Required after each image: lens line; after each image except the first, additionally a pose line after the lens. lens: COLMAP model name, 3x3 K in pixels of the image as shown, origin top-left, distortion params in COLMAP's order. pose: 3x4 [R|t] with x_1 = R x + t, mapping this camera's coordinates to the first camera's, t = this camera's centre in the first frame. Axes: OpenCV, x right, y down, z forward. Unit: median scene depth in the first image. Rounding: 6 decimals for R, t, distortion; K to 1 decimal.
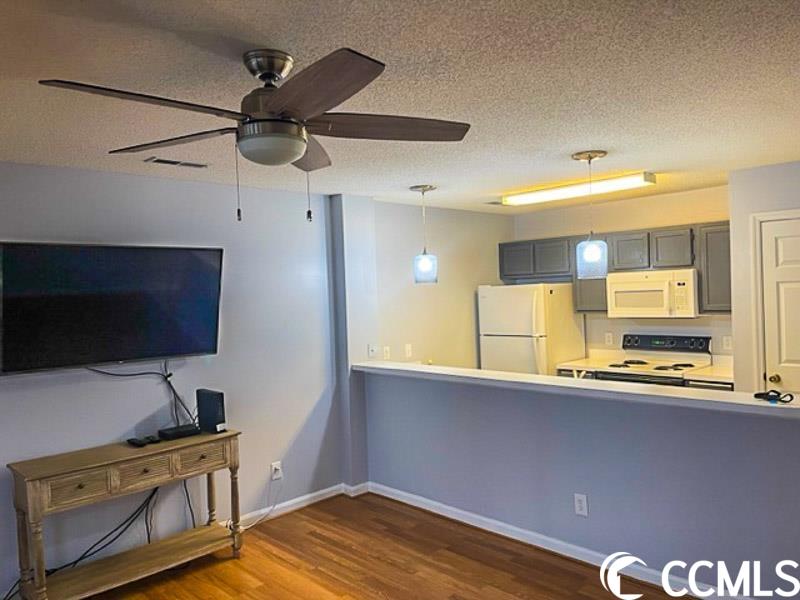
lens RADIAL K [[606.9, 0, 397.8], [0, 606.9, 301.0], [0, 0, 1]] dist [0.055328, -0.062332]
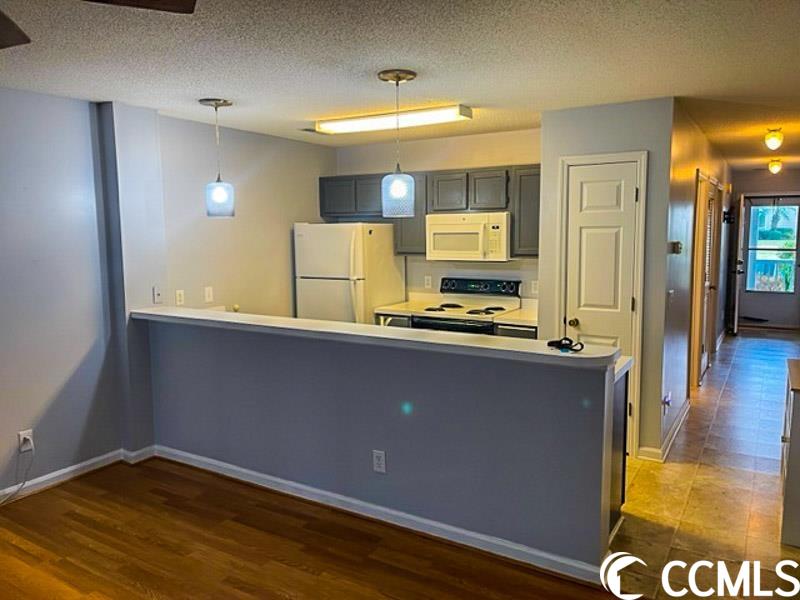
lens RADIAL K [[606.9, 0, 402.6], [0, 606.9, 293.0], [0, 0, 1]] dist [0.055328, -0.062332]
pose [[0.966732, 0.002271, 0.255780, 0.075466], [-0.023723, 0.996447, 0.080814, 0.002487], [-0.254688, -0.084193, 0.963351, 0.095783]]
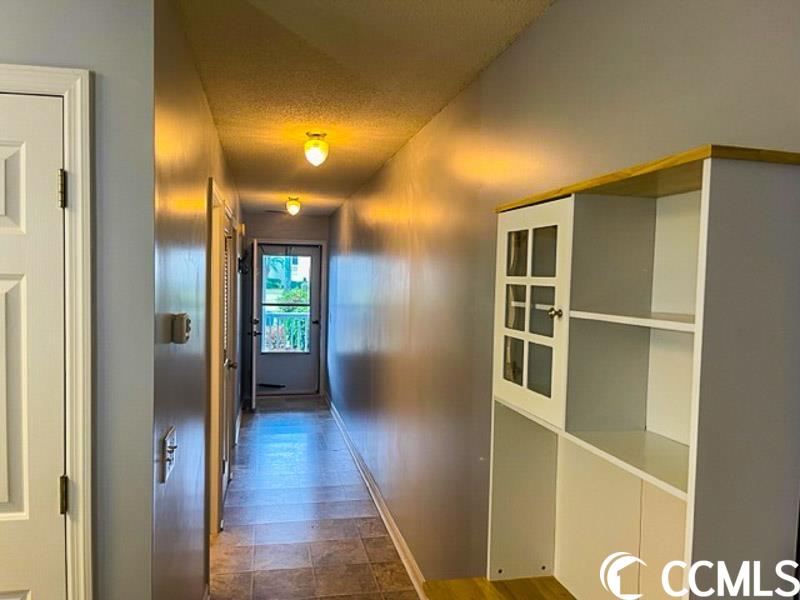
lens RADIAL K [[606.9, 0, 399.1], [0, 606.9, 301.7], [0, 0, 1]] dist [0.055328, -0.062332]
pose [[0.522682, 0.014051, 0.852412, 0.447712], [-0.025446, 0.999676, -0.000875, -0.021631], [-0.852148, -0.021233, 0.522870, 0.556846]]
